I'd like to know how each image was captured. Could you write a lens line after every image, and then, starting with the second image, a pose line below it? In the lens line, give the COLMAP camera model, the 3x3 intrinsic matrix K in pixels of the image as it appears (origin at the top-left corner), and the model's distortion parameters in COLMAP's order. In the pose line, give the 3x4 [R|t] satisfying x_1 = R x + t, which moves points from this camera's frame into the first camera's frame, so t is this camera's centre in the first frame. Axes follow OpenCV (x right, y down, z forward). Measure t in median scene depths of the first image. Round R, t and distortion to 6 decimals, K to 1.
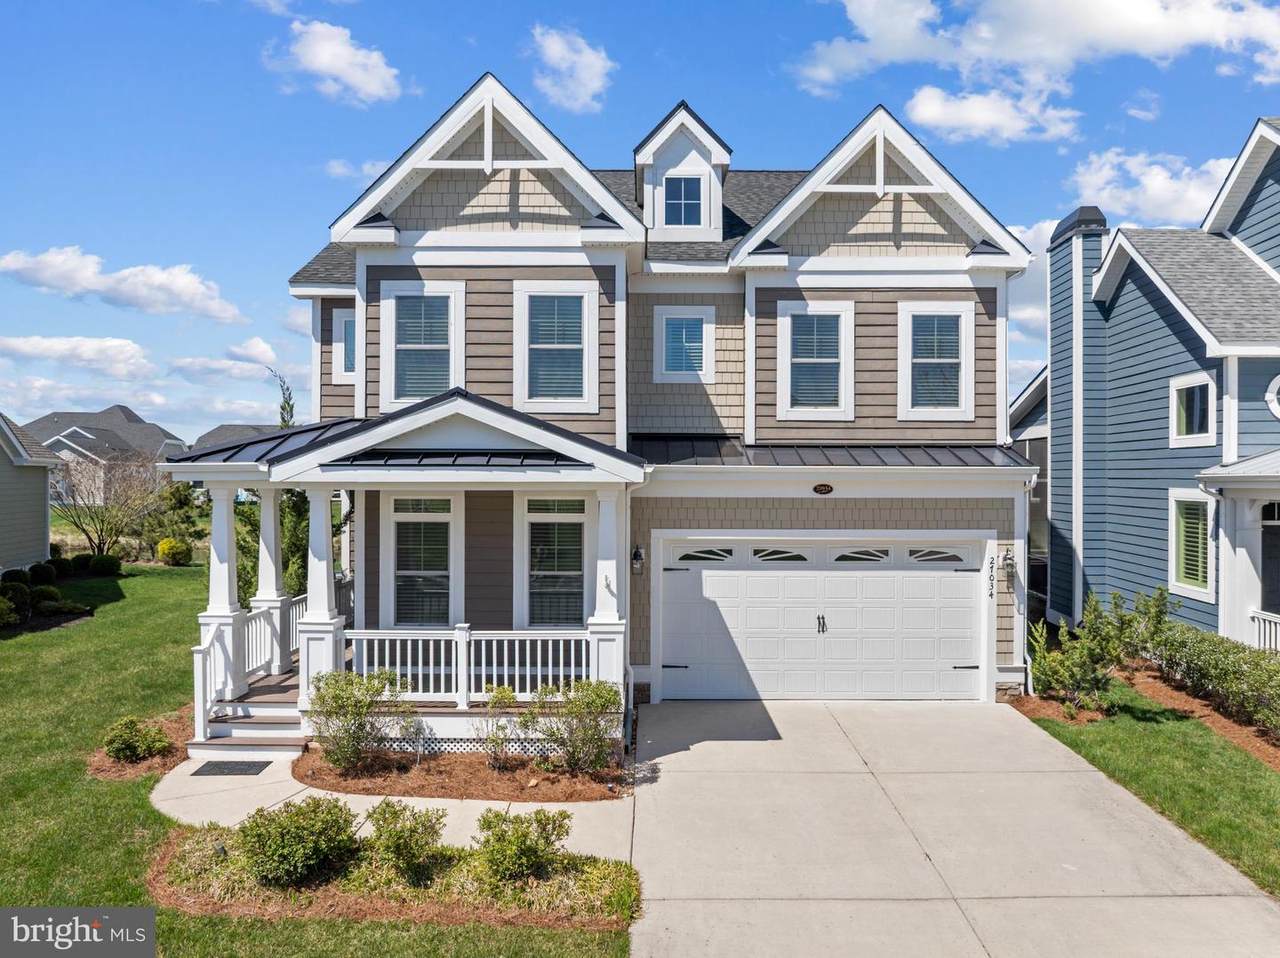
lens RADIAL K [[914.0, 0, 640.0], [0, 914.0, 479.0], [0, 0, 1]] dist [-0.030168, -0.004886]
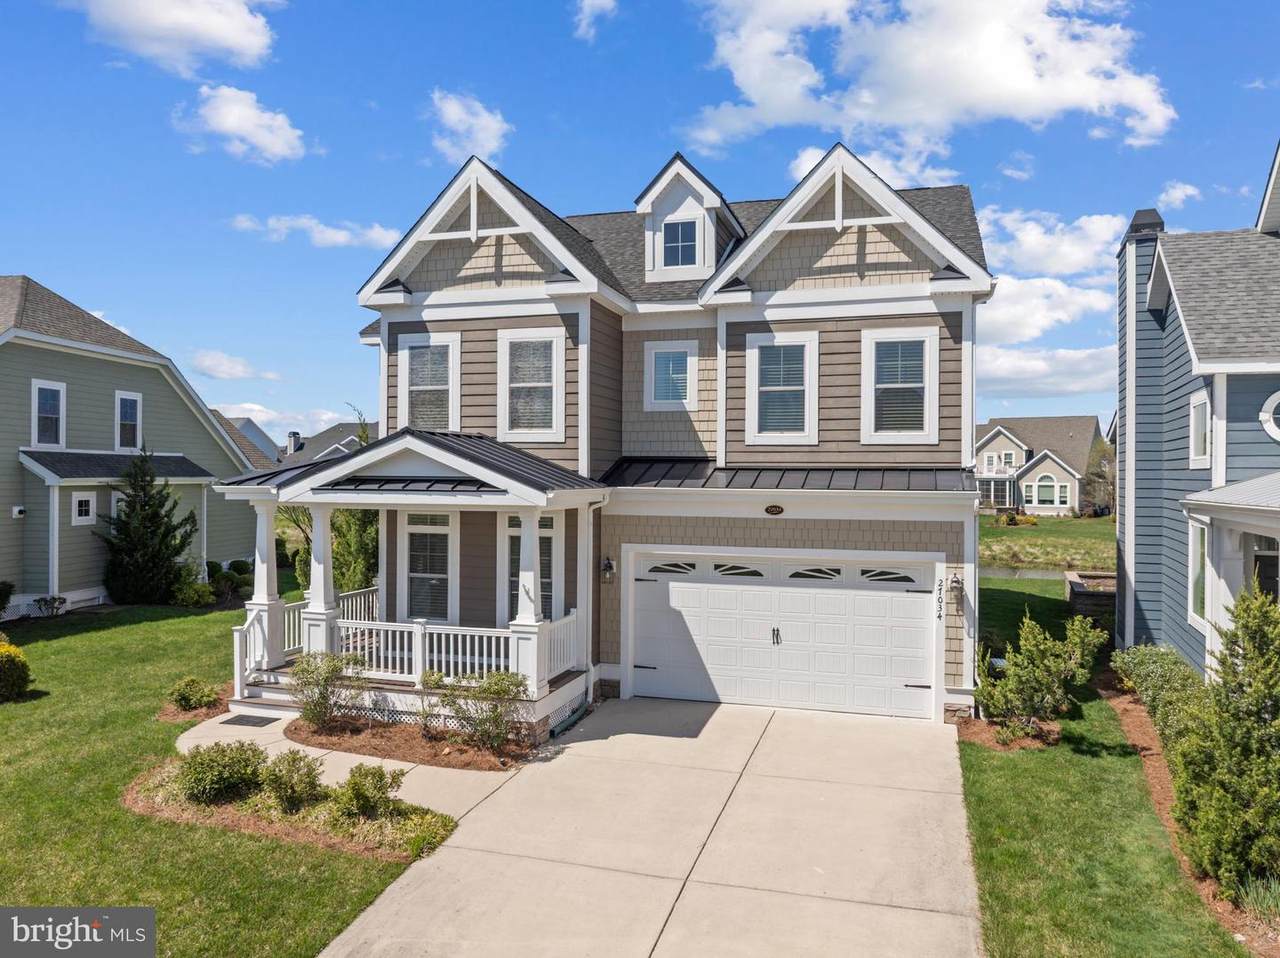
lens RADIAL K [[914.0, 0, 640.0], [0, 914.0, 479.0], [0, 0, 1]] dist [-0.030168, -0.004886]
pose [[0.957632, 0.004346, -0.287962, 0.357865], [-0.004540, 0.999990, -0.000007, -0.024731], [0.287959, 0.001314, 0.957642, -0.070677]]
